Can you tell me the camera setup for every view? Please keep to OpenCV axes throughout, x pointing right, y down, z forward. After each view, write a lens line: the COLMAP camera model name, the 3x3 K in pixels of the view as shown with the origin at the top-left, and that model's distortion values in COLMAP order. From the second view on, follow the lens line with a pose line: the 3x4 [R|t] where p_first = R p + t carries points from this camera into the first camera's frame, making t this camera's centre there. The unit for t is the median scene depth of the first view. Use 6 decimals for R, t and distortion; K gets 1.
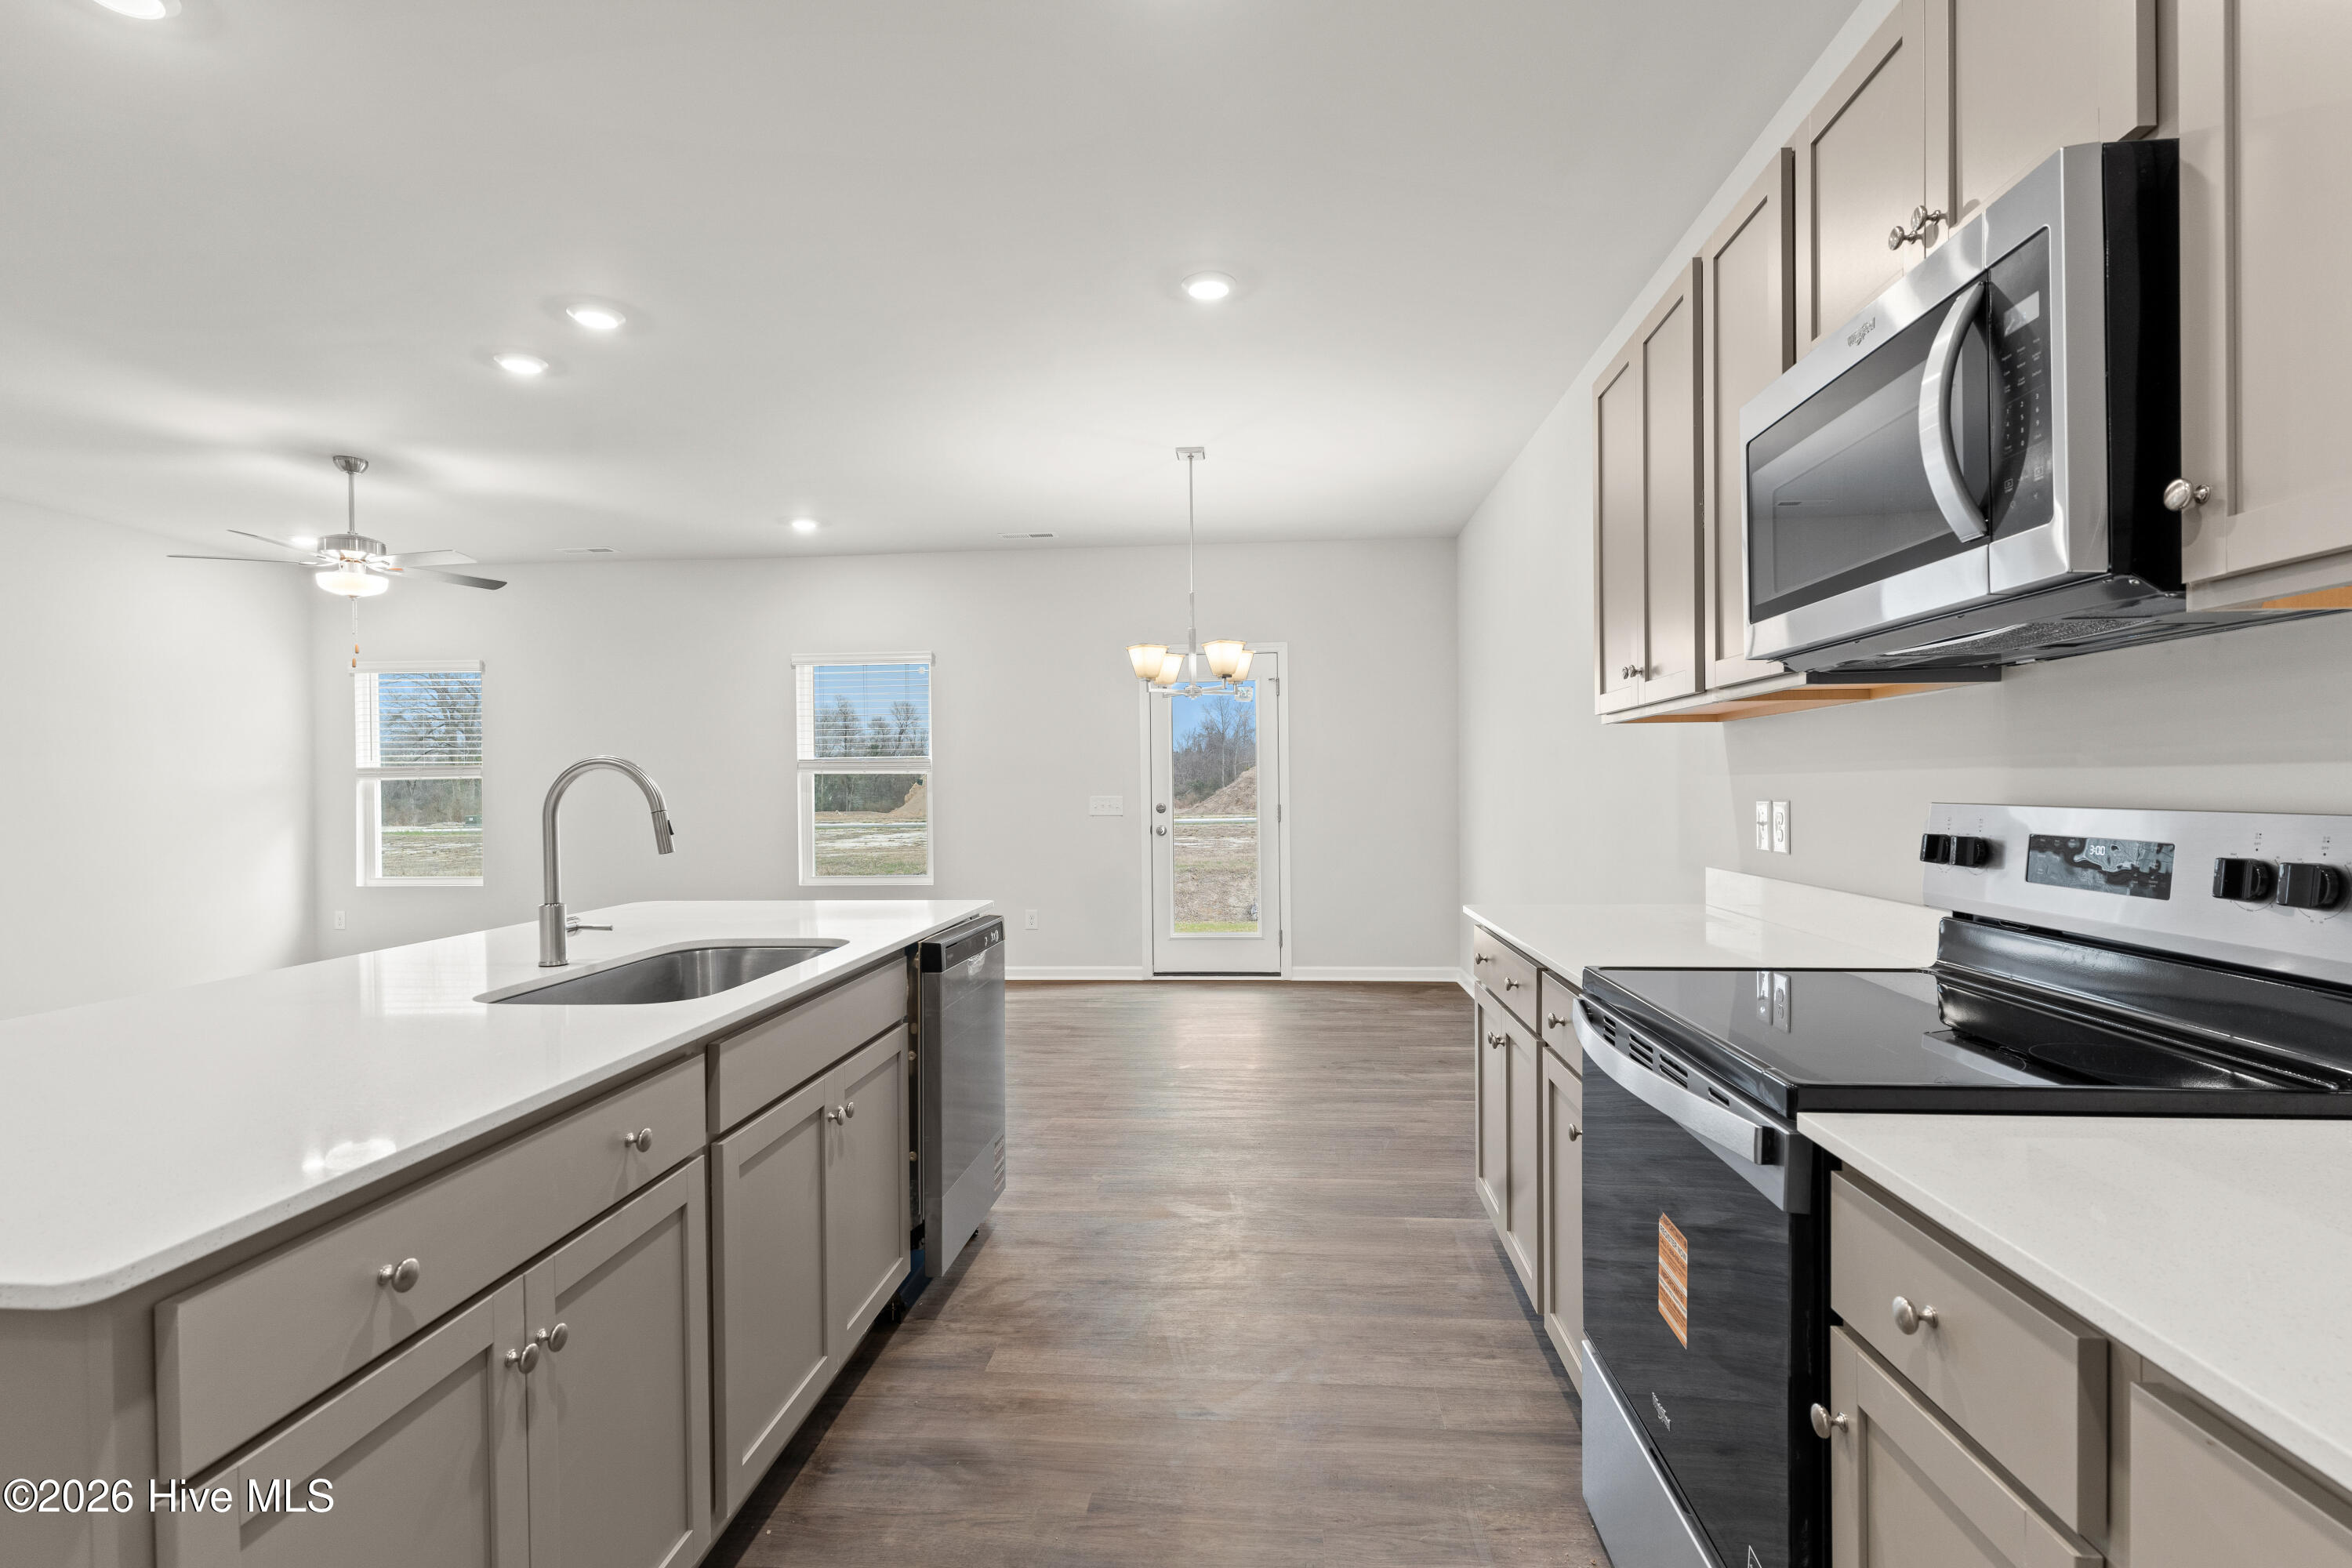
lens RADIAL K [[1129.5, 0, 1183.4], [0, 1129.5, 794.1], [0, 0, 1]] dist [0.003546, -0.000281]
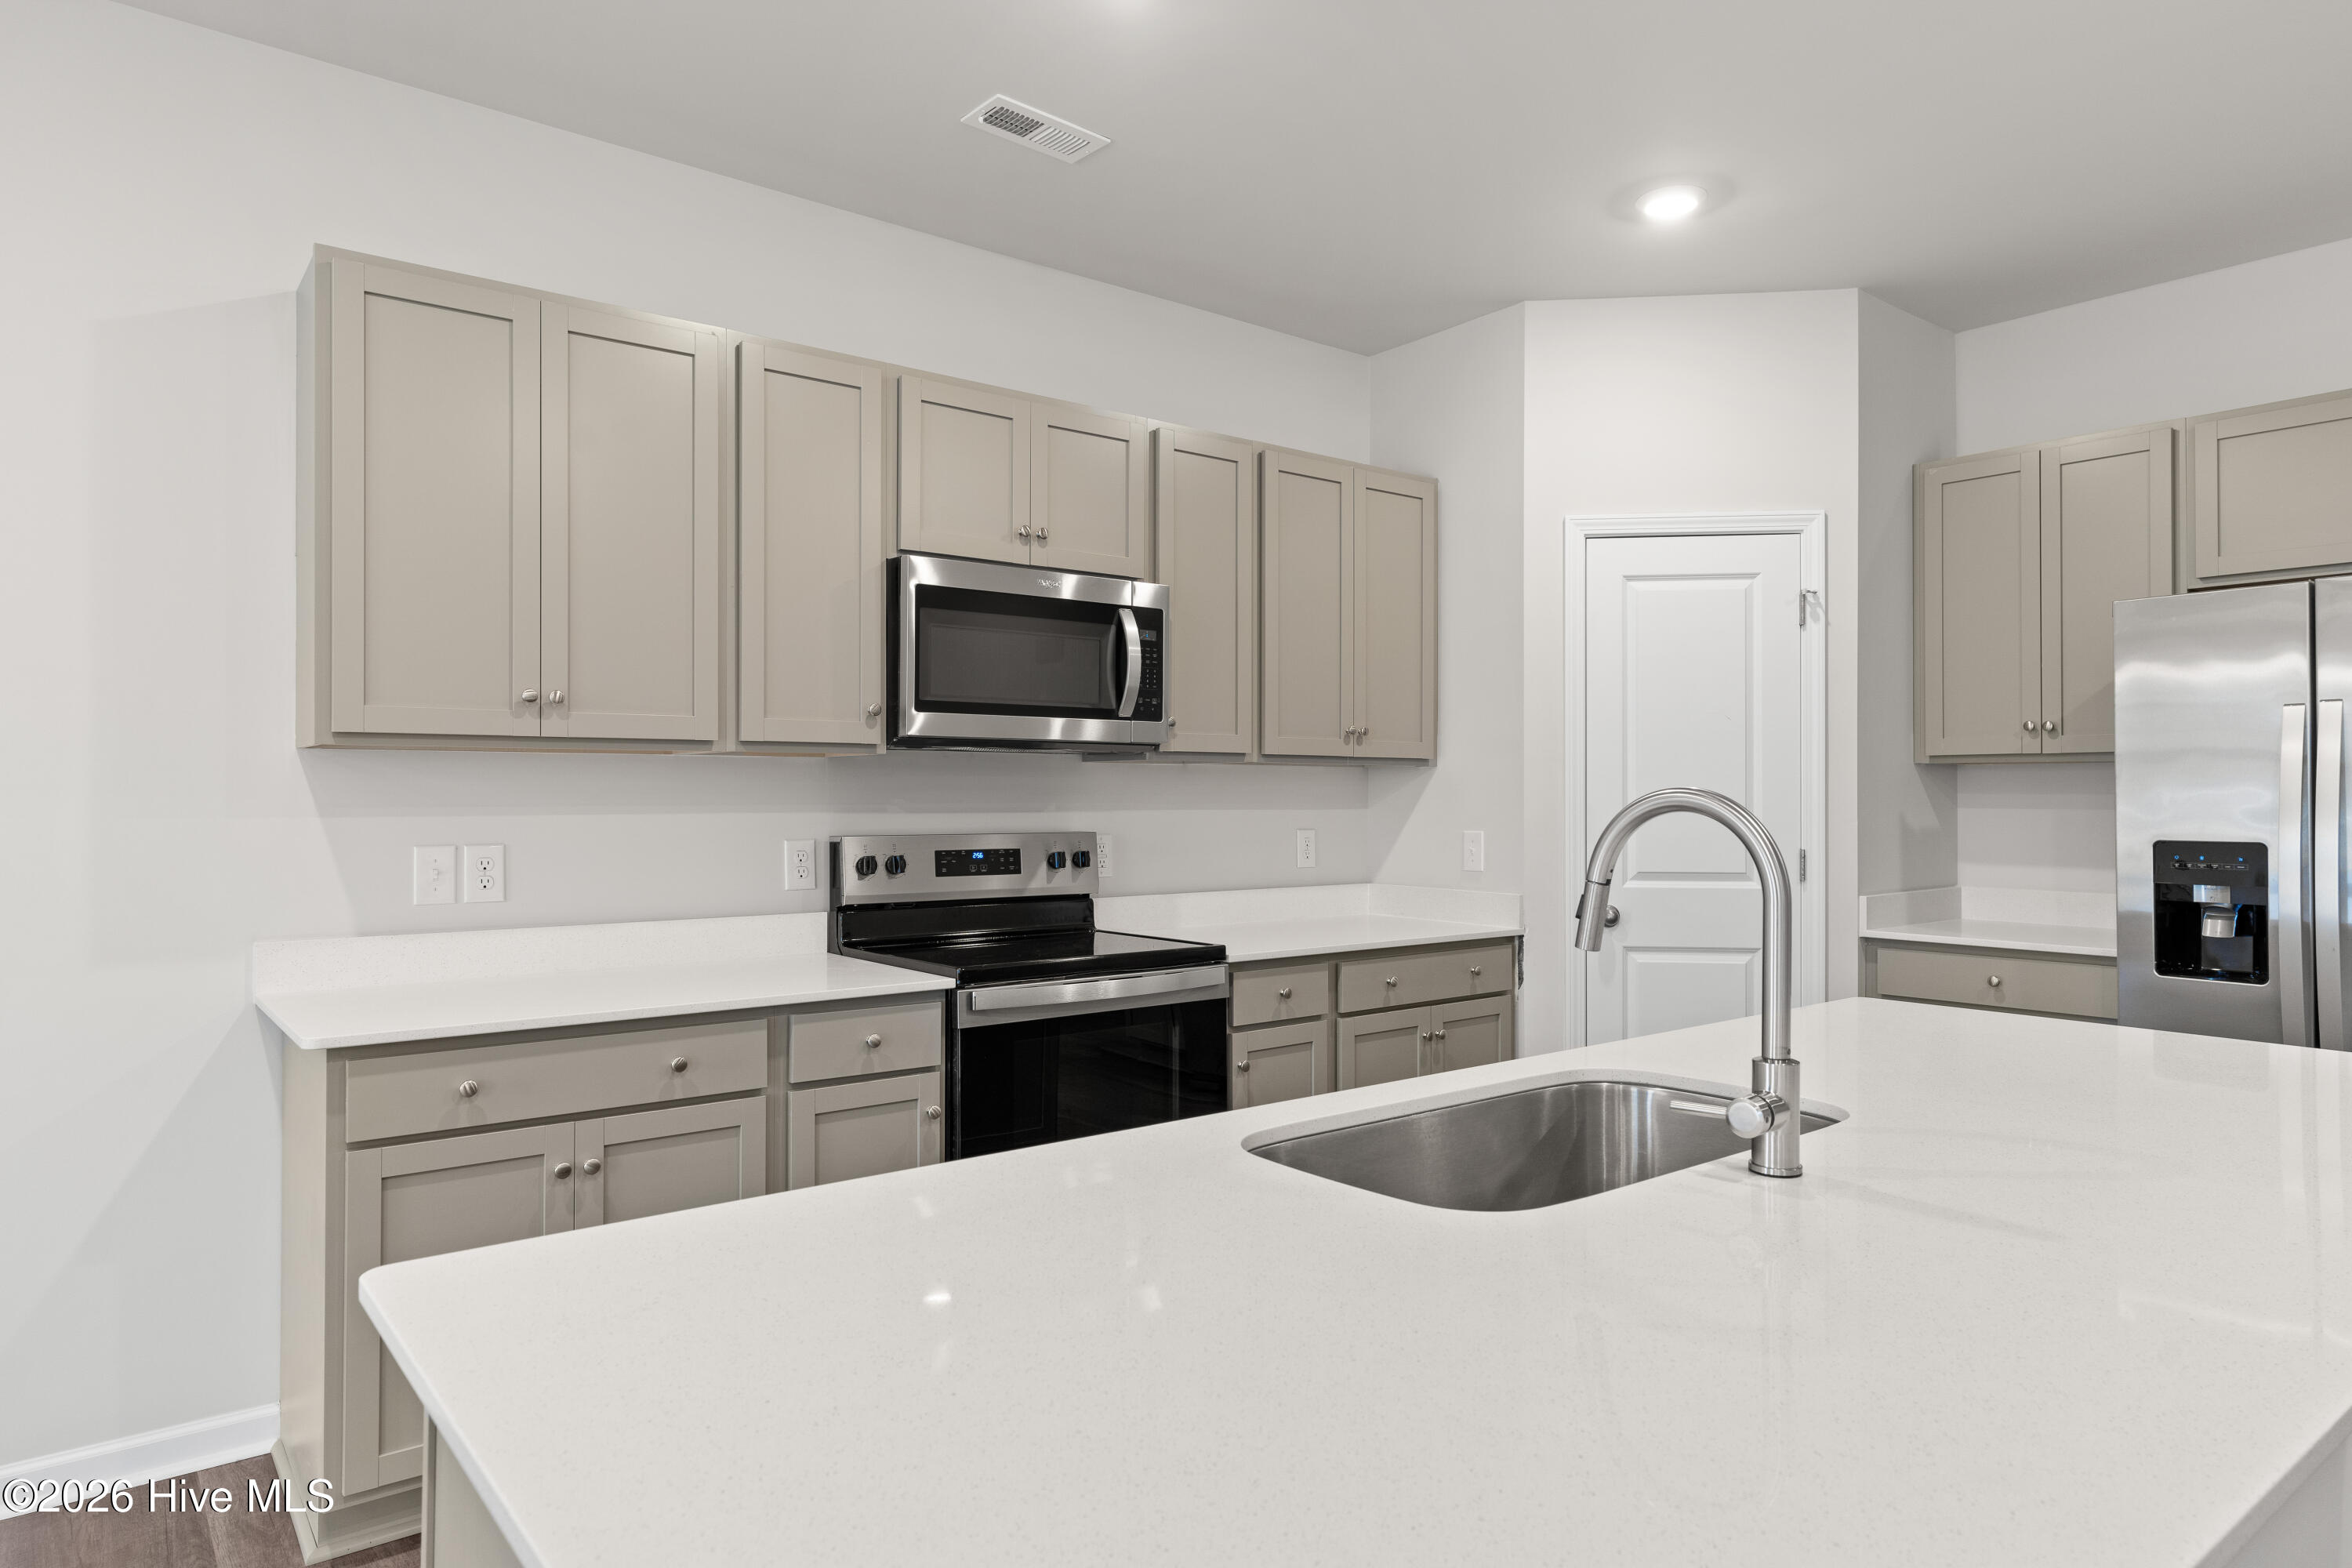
lens RADIAL K [[1426.2, 0, 1181.8], [0, 1426.2, 782.2], [0, 0, 1]] dist [0.001143, 0.003730]
pose [[-0.687050, 0.017459, 0.726400, -0.575405], [0.011854, 0.999848, -0.012820, -0.019355], [-0.726513, -0.000197, -0.687152, 1.118003]]
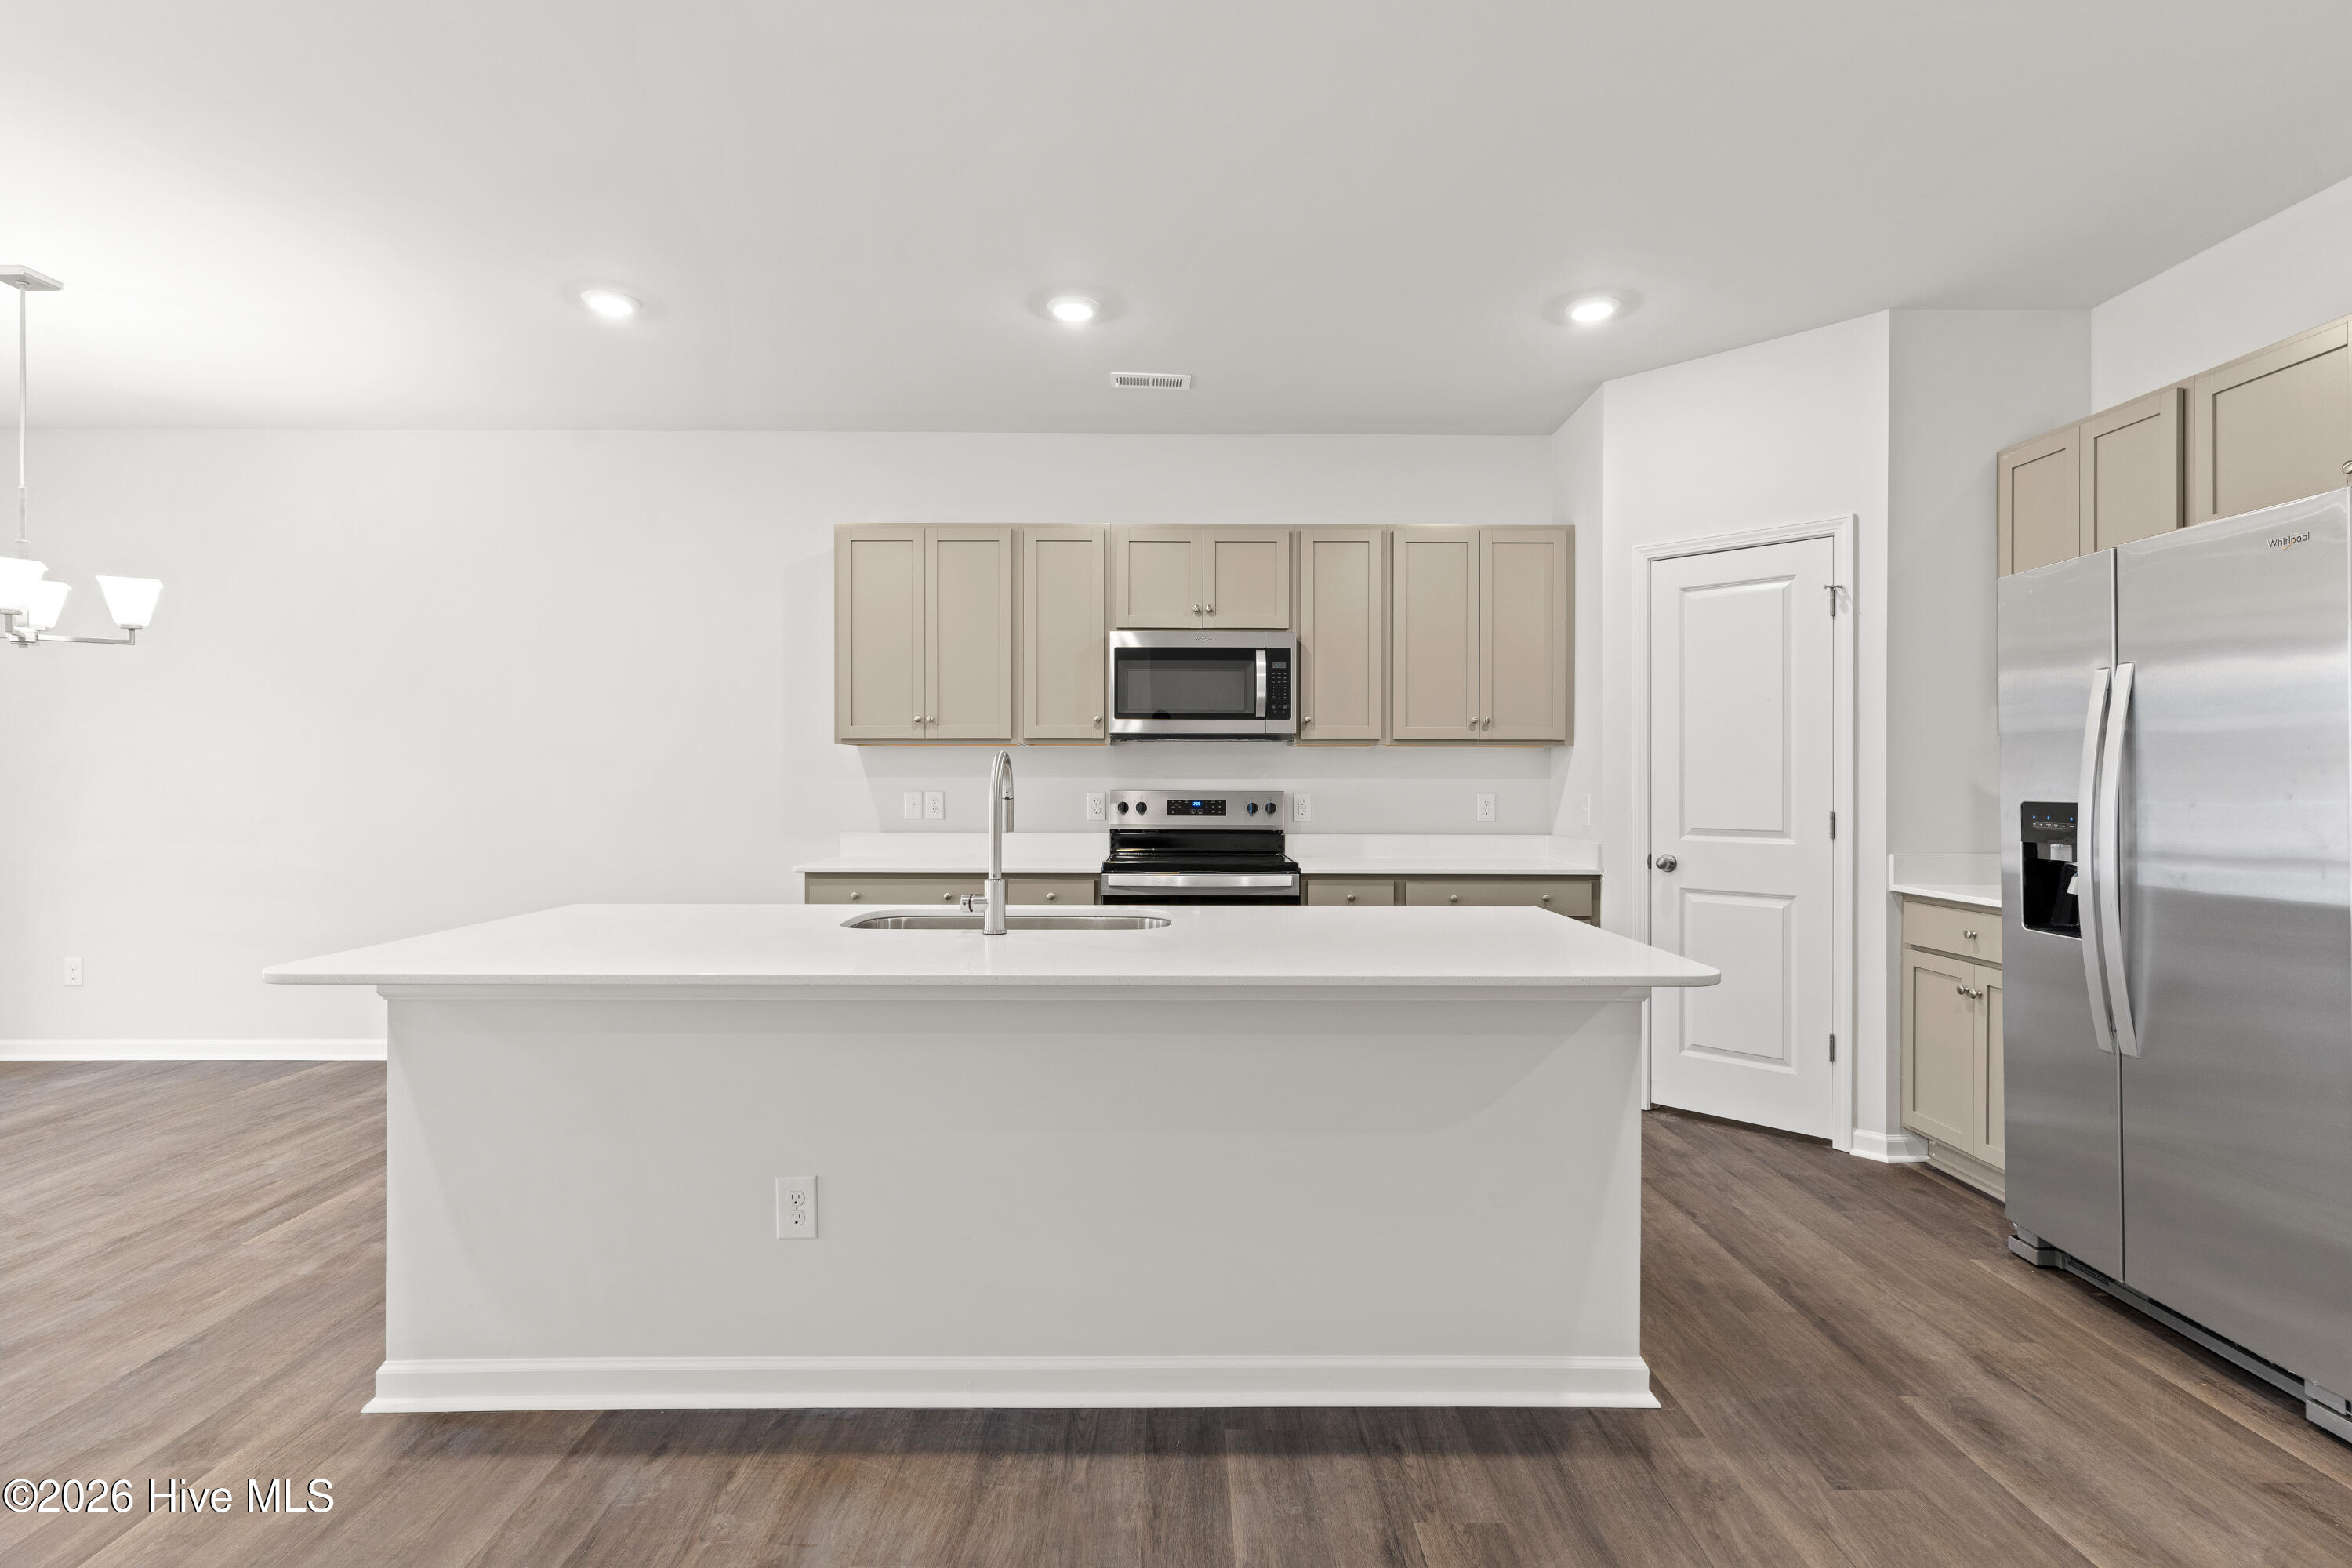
lens RADIAL K [[1129.5, 0, 1176.4], [0, 1129.5, 782.5], [0, 0, 1]] dist [0.003546, -0.000281]
pose [[-0.085366, 0.009127, 0.996308, -1.133505], [0.006197, 0.999944, -0.008629, 0.007286], [-0.996330, 0.005438, -0.085418, 0.609306]]
